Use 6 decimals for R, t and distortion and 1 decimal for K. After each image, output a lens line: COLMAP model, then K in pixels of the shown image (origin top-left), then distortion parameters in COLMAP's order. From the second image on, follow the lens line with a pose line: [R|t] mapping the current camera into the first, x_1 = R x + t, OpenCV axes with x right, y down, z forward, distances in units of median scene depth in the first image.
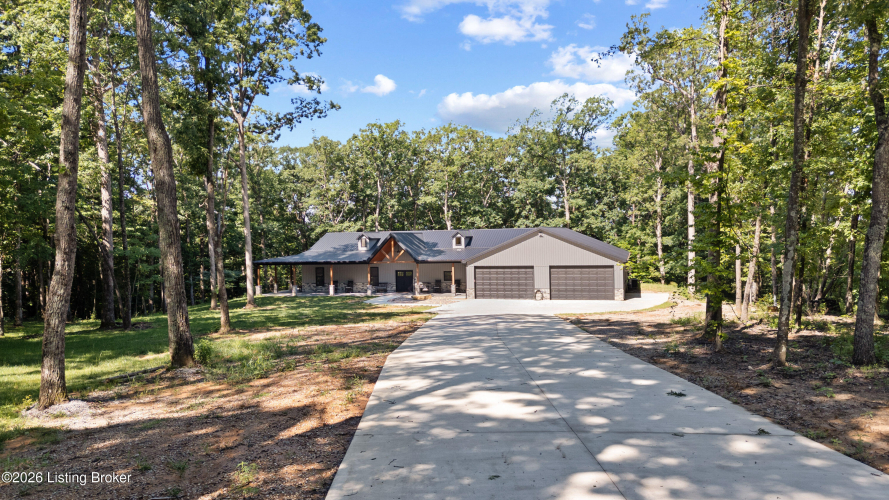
lens RADIAL K [[625.6, 0, 444.5], [0, 625.6, 250.0], [0, 0, 1]] dist [0.047339, -0.000467]
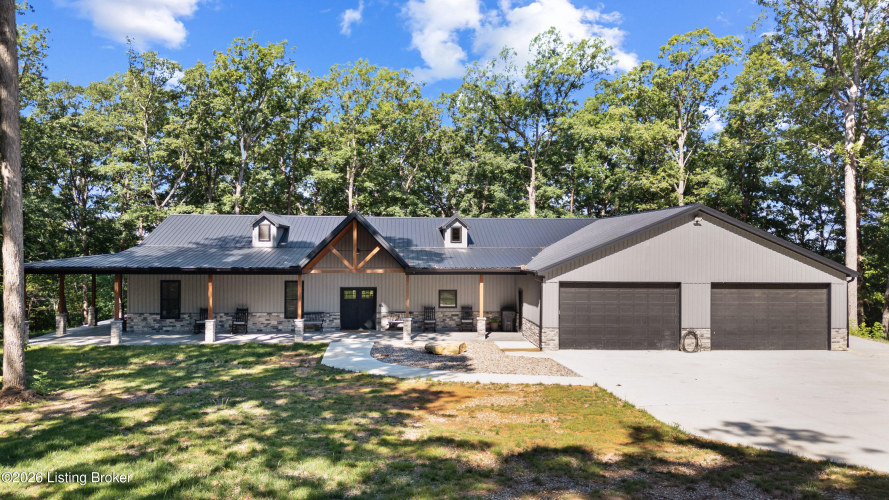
lens RADIAL K [[625.6, 0, 444.5], [0, 625.6, 250.0], [0, 0, 1]] dist [0.047339, -0.000467]
pose [[0.943617, 0.026074, 0.330010, -0.167667], [-0.019088, 0.999520, -0.024392, 0.012551], [-0.330488, 0.016717, 0.943662, 0.488577]]
